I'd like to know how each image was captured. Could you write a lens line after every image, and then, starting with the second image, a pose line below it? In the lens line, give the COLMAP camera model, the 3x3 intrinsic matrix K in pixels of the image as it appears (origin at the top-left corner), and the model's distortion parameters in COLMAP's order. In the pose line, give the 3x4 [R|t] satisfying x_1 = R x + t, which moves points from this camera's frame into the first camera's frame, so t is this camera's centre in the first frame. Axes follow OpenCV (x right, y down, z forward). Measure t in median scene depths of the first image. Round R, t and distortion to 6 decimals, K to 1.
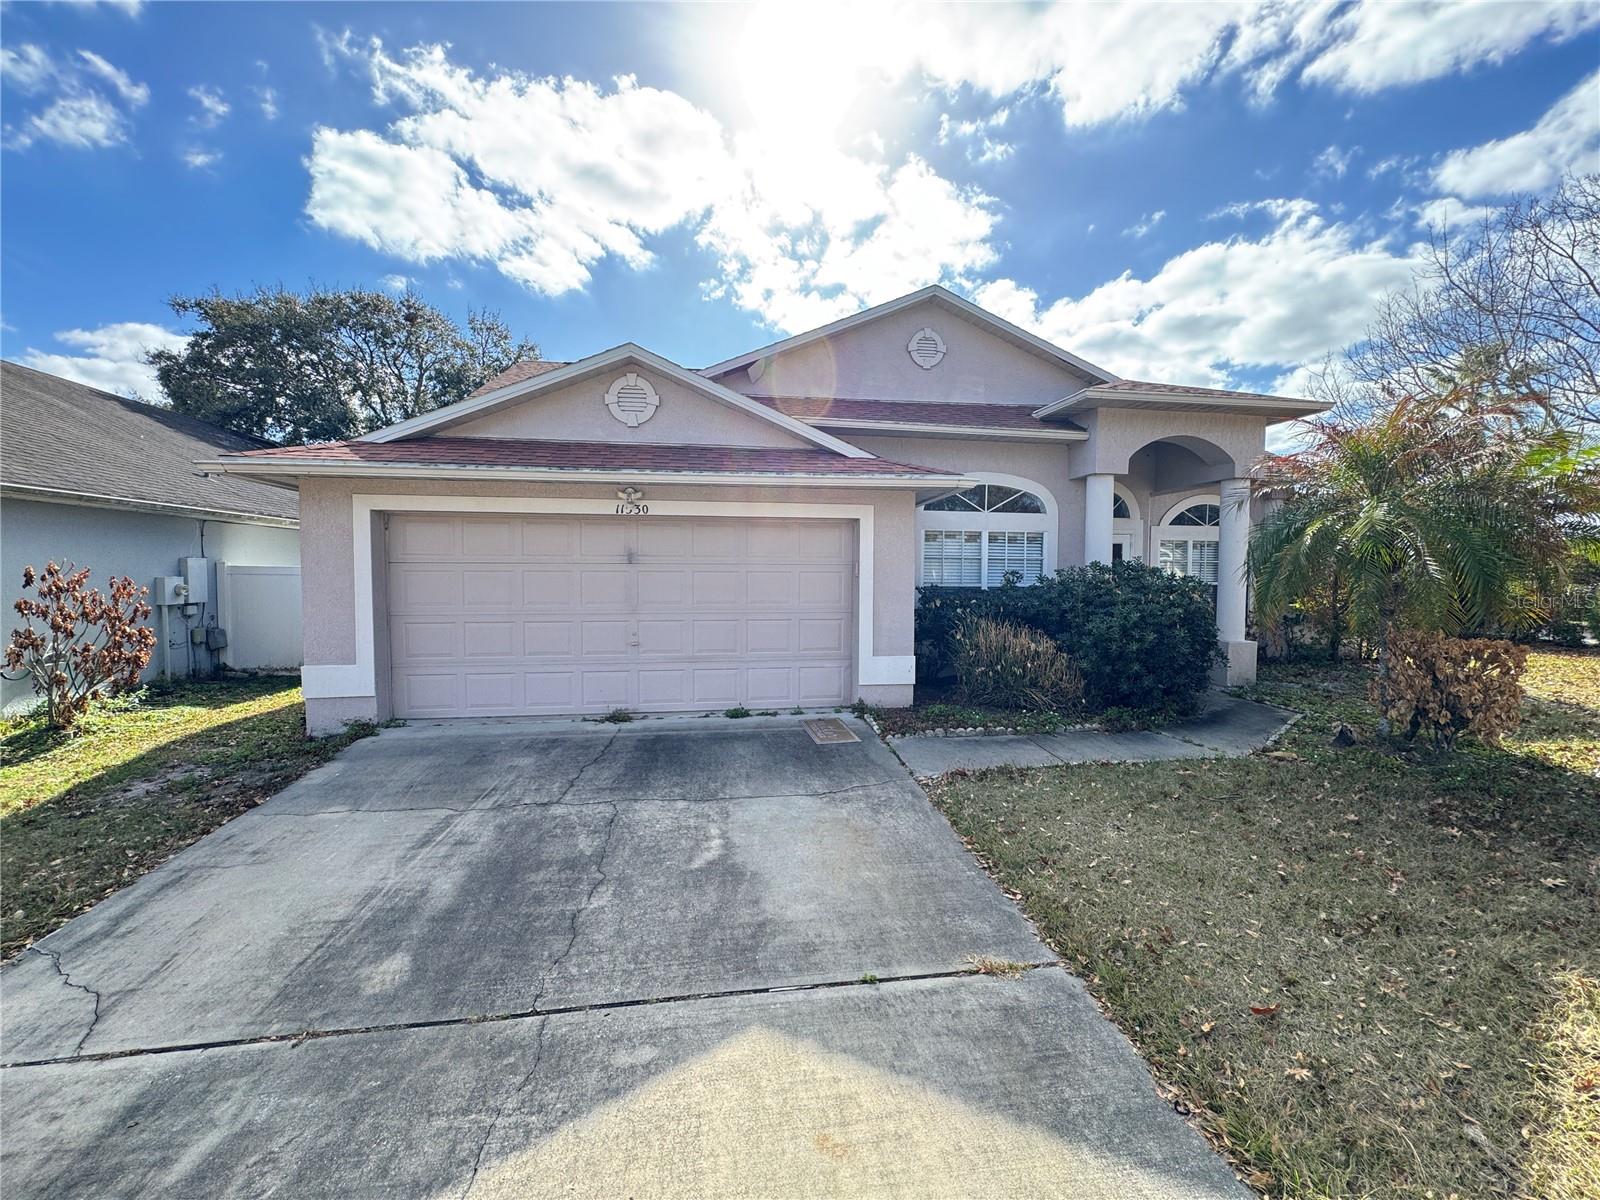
lens RADIAL K [[639.5, 0, 799.5], [0, 639.5, 599.0], [0, 0, 1]] dist [-0.003775, 0.000531]
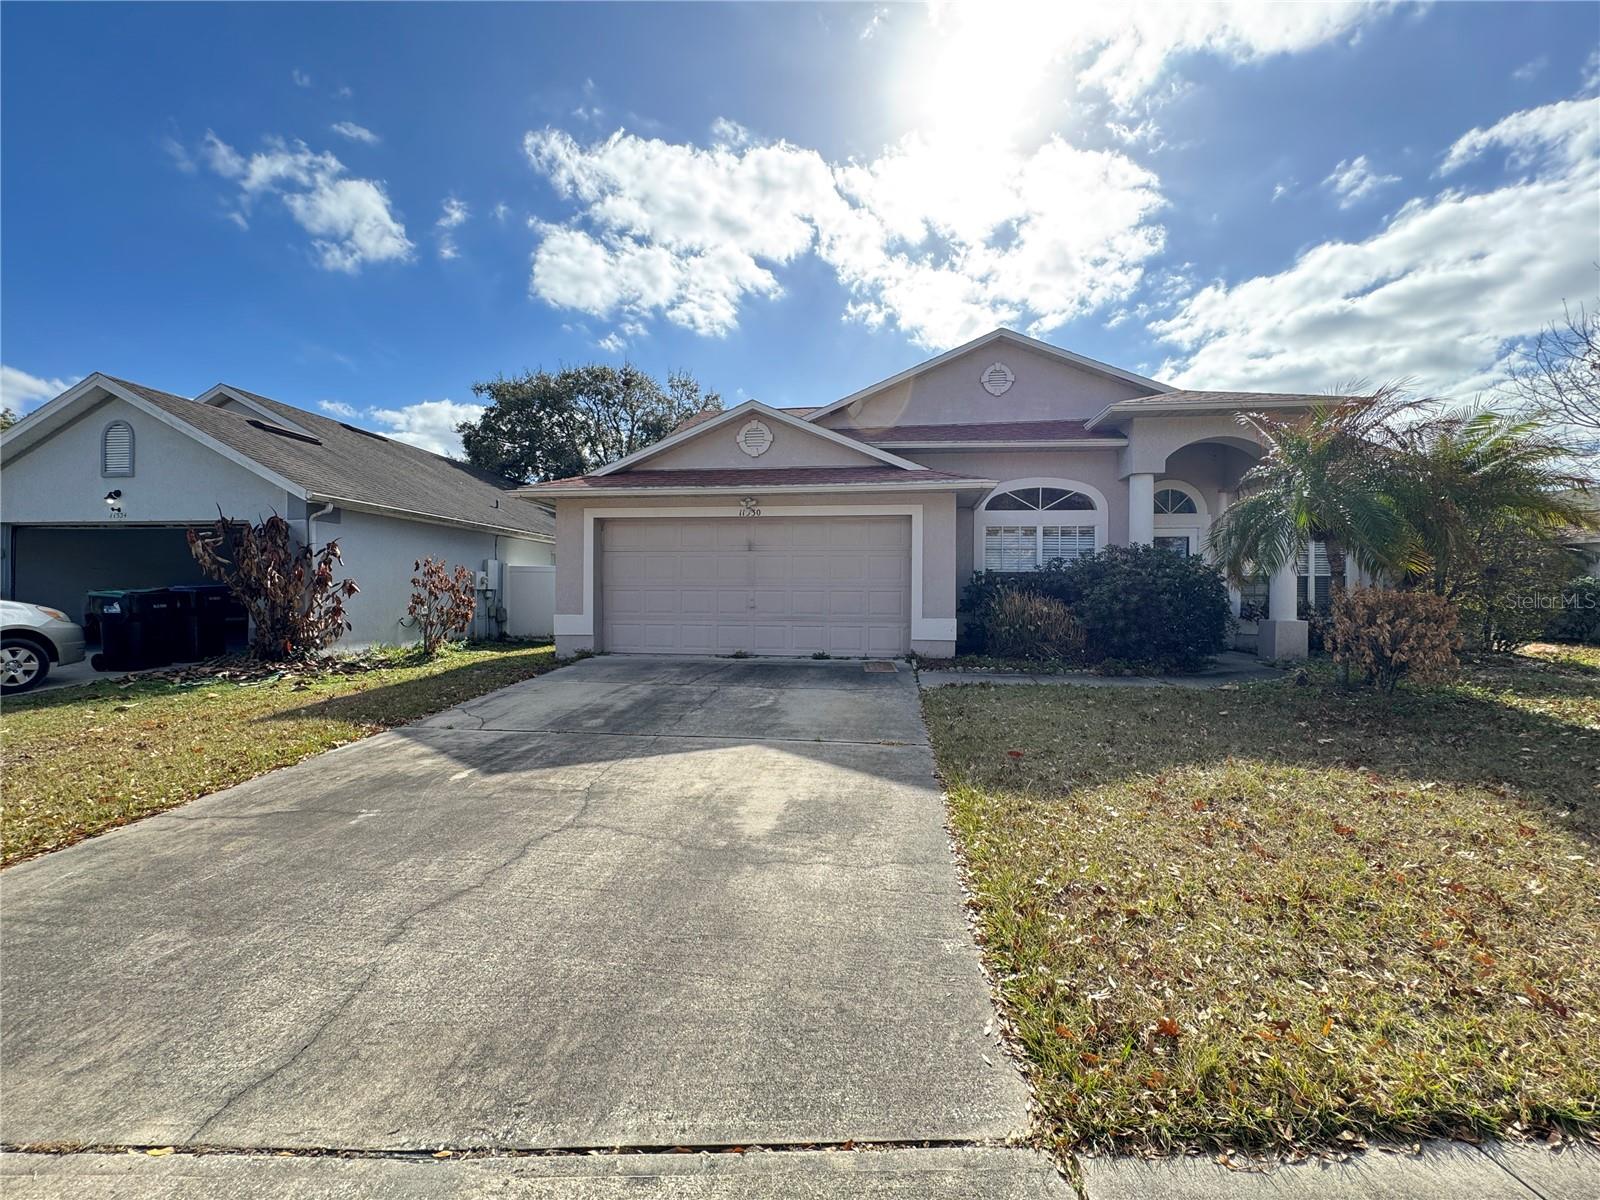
lens RADIAL K [[639.5, 0, 799.5], [0, 639.5, 599.0], [0, 0, 1]] dist [-0.003775, 0.000531]
pose [[0.960857, 0.003276, -0.277024, 0.195645], [-0.014246, 0.999191, -0.037596, 0.085288], [0.276677, 0.040071, 0.960127, -0.282759]]
